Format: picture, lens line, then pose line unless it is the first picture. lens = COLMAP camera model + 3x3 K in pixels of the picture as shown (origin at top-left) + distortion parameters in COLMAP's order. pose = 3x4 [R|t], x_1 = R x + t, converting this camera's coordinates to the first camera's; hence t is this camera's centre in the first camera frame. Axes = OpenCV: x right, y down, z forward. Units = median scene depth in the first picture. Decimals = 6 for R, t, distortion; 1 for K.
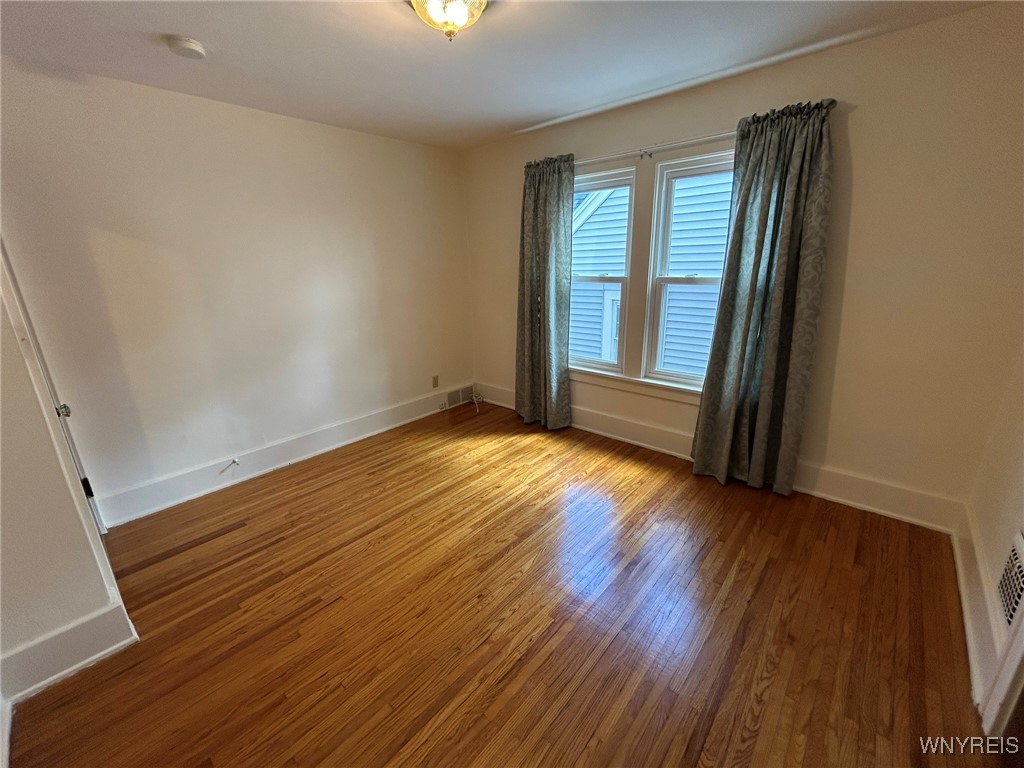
lens RADIAL K [[416.5, 0, 508.0], [0, 416.5, 381.8], [0, 0, 1]] dist [-0.000643, 0.000497]
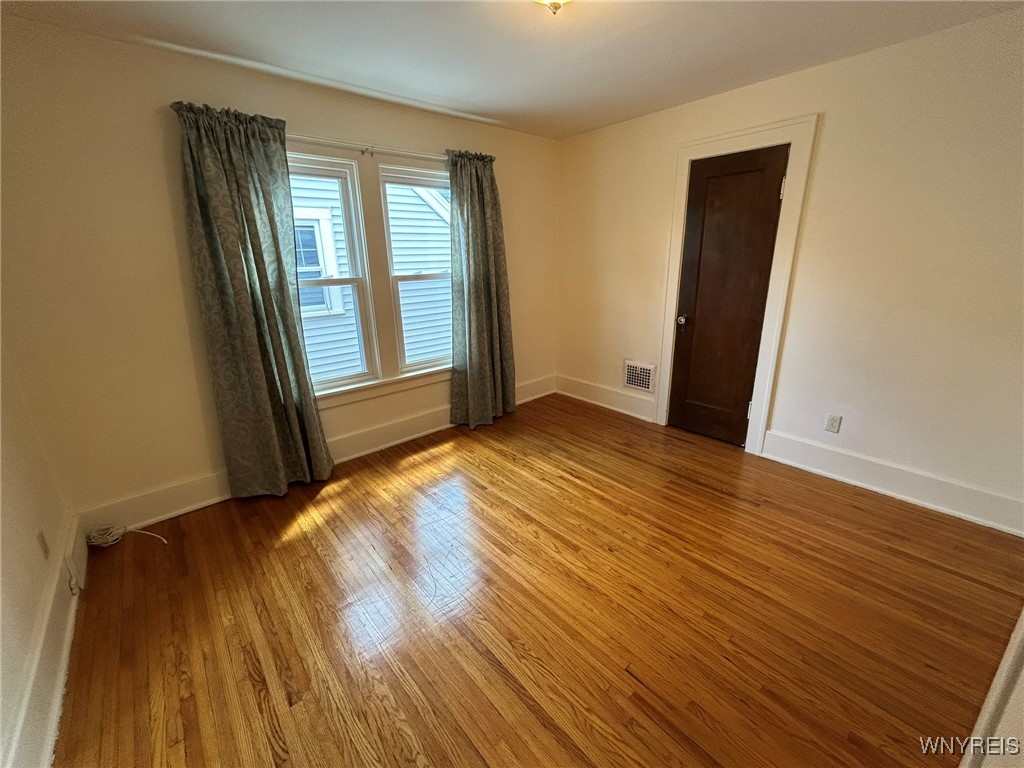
lens RADIAL K [[416.5, 0, 510.1], [0, 416.5, 383.4], [0, 0, 1]] dist [-0.000643, 0.000497]
pose [[0.118744, -0.272078, 0.954921, -0.698955], [0.299371, 0.926781, 0.226834, -0.157501], [-0.946719, 0.258940, 0.191502, 0.618607]]
